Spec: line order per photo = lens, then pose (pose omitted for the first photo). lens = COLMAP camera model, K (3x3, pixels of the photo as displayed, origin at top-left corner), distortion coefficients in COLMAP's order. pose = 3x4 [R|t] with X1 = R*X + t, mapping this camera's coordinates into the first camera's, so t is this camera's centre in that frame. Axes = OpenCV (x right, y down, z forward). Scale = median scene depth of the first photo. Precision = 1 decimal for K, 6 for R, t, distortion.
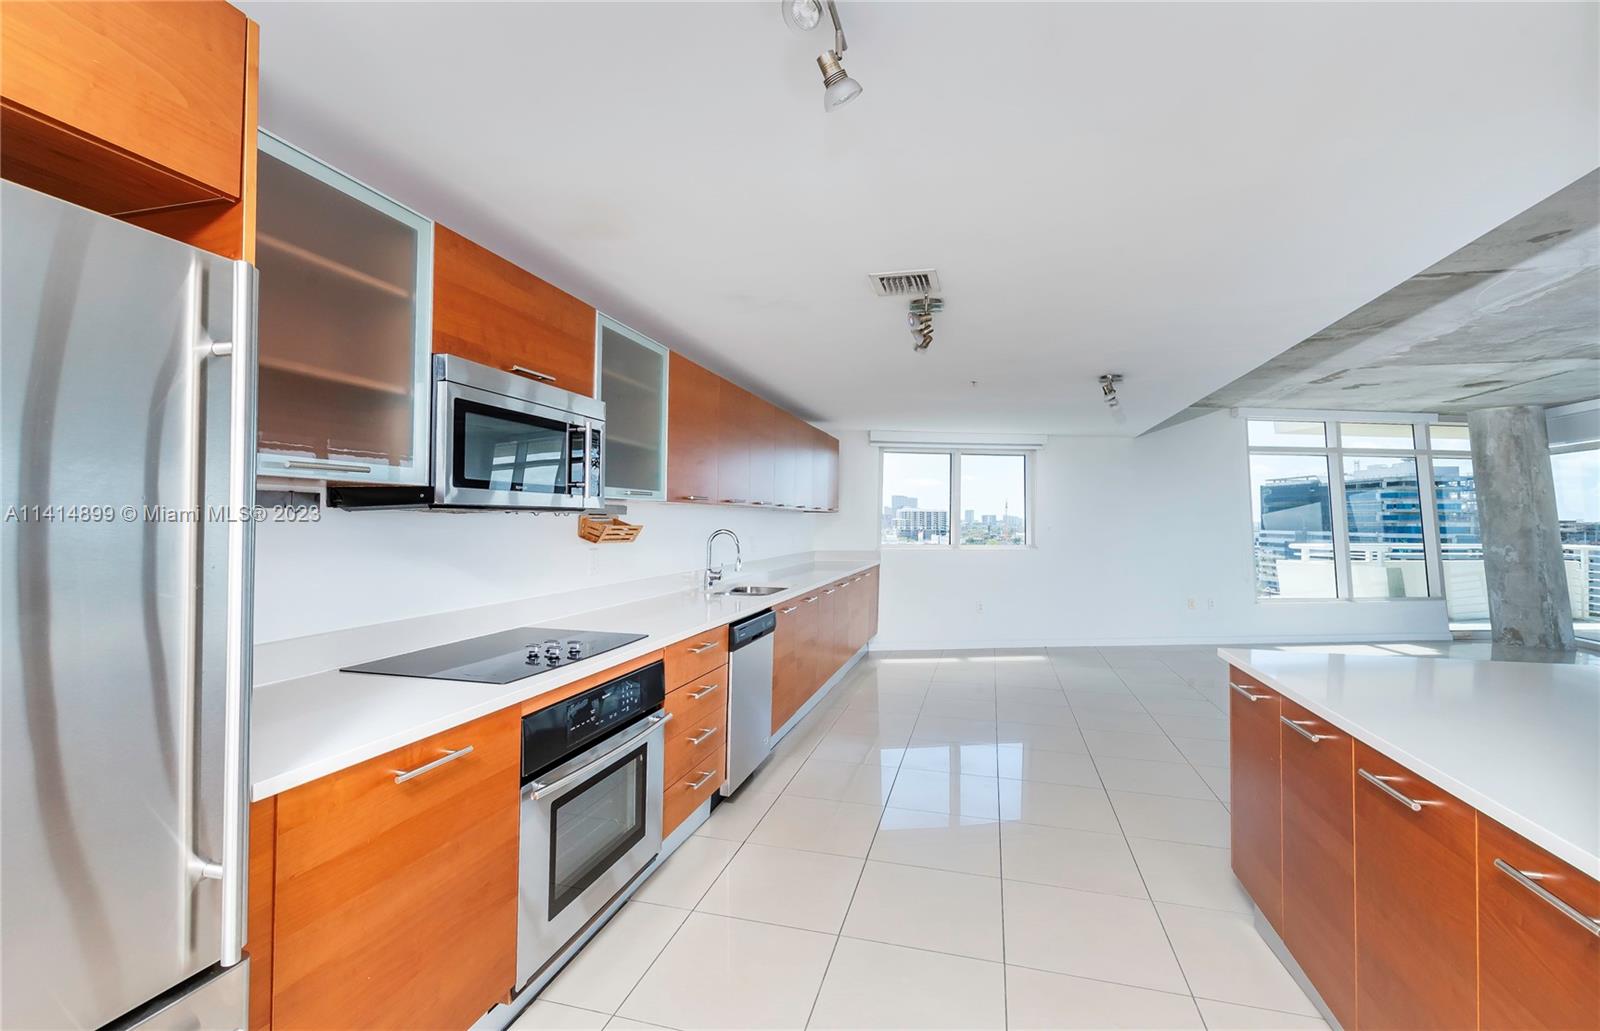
lens RADIAL K [[704.7, 0, 800.0], [0, 704.7, 515.5], [0, 0, 1]] dist [-0.000460, -0.000045]
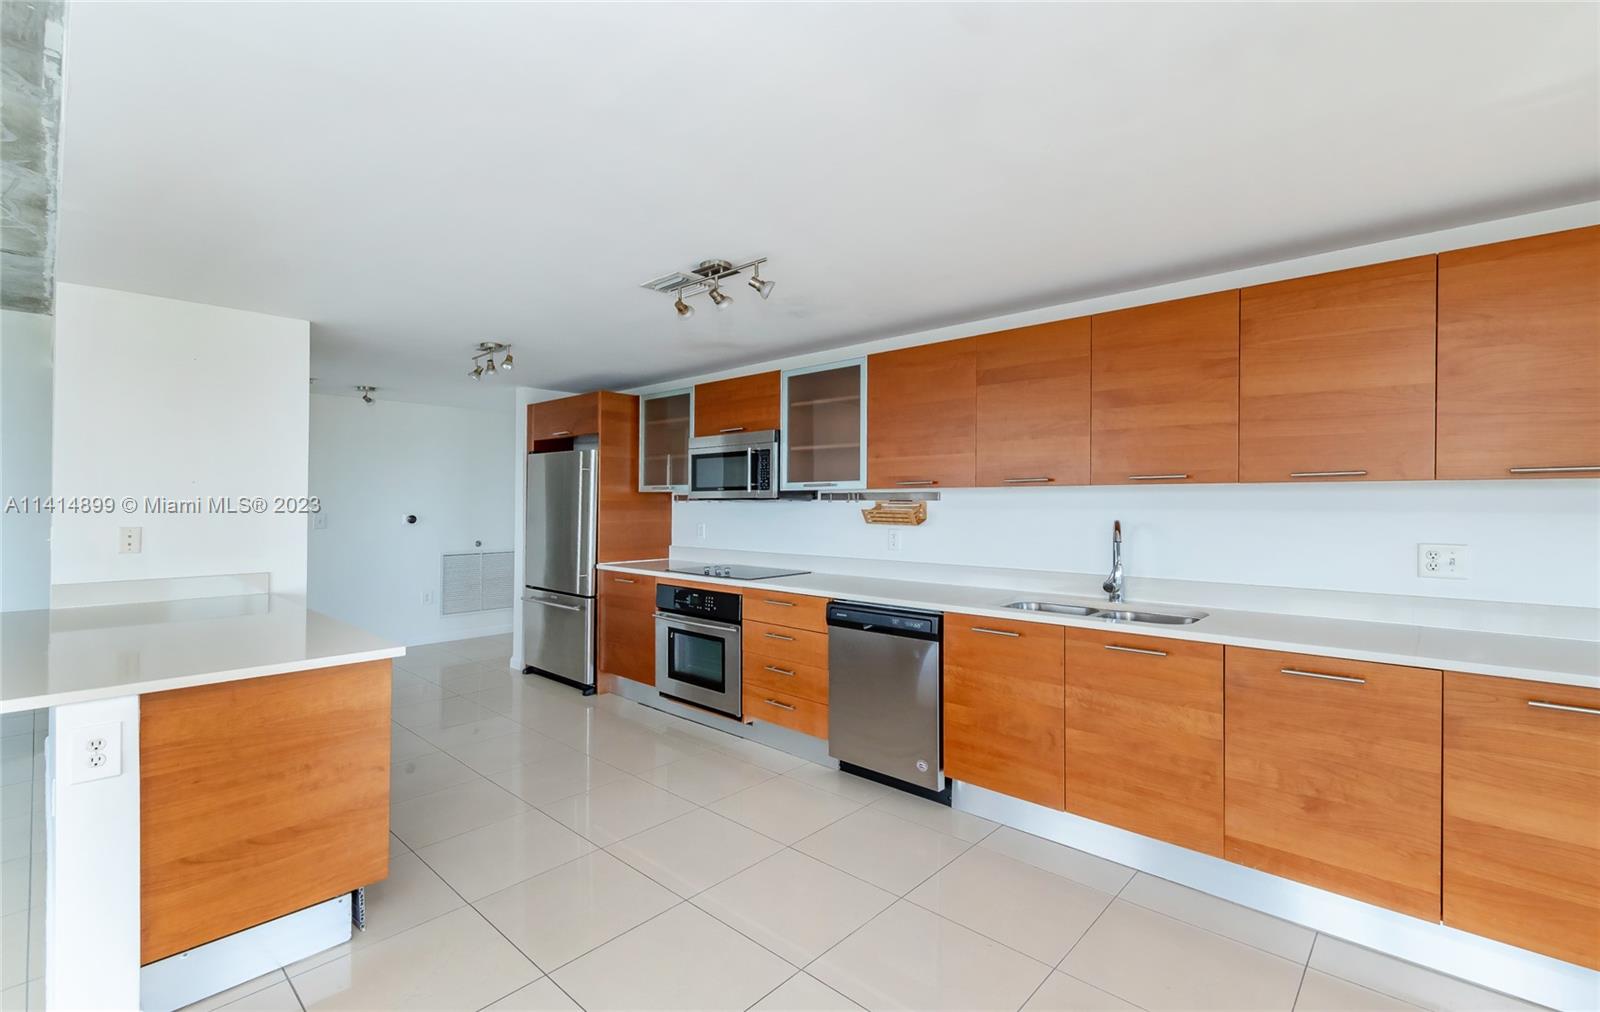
lens RADIAL K [[709.7, 0, 800.0], [0, 709.7, 506.0], [0, 0, 1]] dist [-0.000329, -0.000045]
pose [[-0.455526, 0.000606, -0.890222, 1.225074], [0.004462, 0.999989, -0.001603, 0.013153], [0.890211, -0.004702, -0.455523, 1.940970]]
